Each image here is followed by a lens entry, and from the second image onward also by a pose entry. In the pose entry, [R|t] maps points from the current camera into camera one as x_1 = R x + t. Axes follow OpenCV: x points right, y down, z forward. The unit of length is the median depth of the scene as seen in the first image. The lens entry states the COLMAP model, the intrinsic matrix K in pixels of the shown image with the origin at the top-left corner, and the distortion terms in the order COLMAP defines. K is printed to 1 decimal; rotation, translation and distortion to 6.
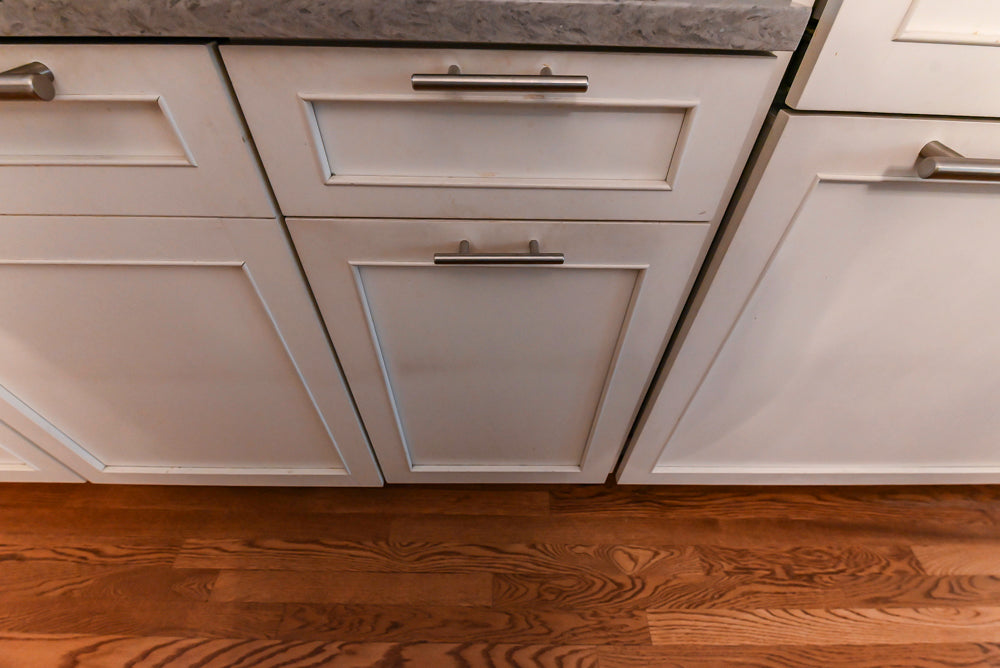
lens RADIAL K [[418.5, 0, 509.2], [0, 418.5, 325.2], [0, 0, 1]] dist [-0.000688, -0.005471]
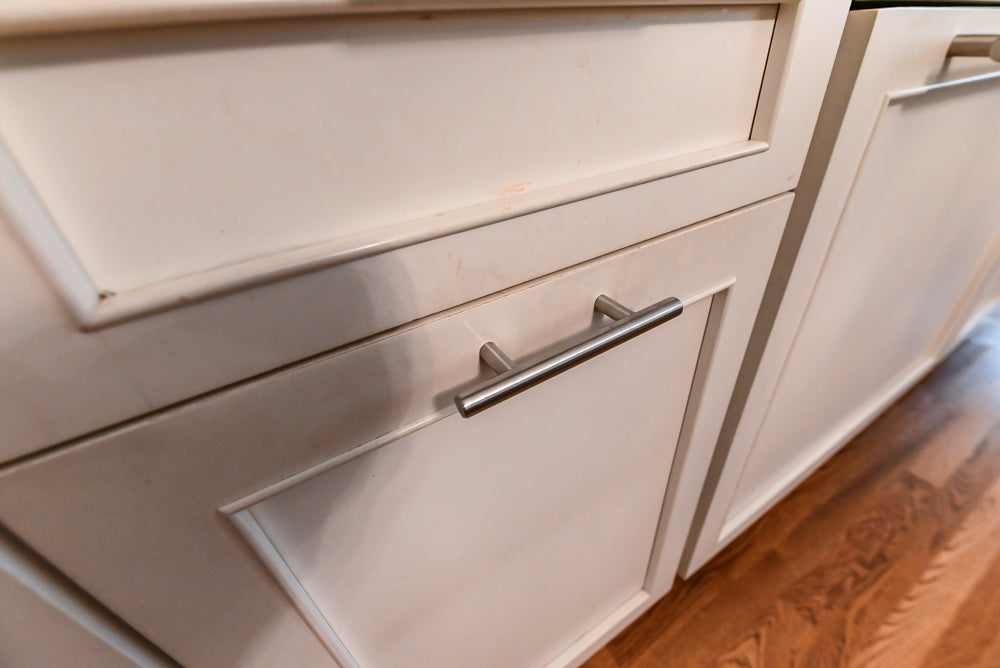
lens RADIAL K [[418.5, 0, 509.7], [0, 418.5, 327.9], [0, 0, 1]] dist [-0.000688, -0.005471]
pose [[0.854398, -0.346318, 0.387385, -0.147664], [0.410428, 0.906996, -0.094375, -0.092203], [-0.318673, 0.239627, 0.917075, 0.313712]]
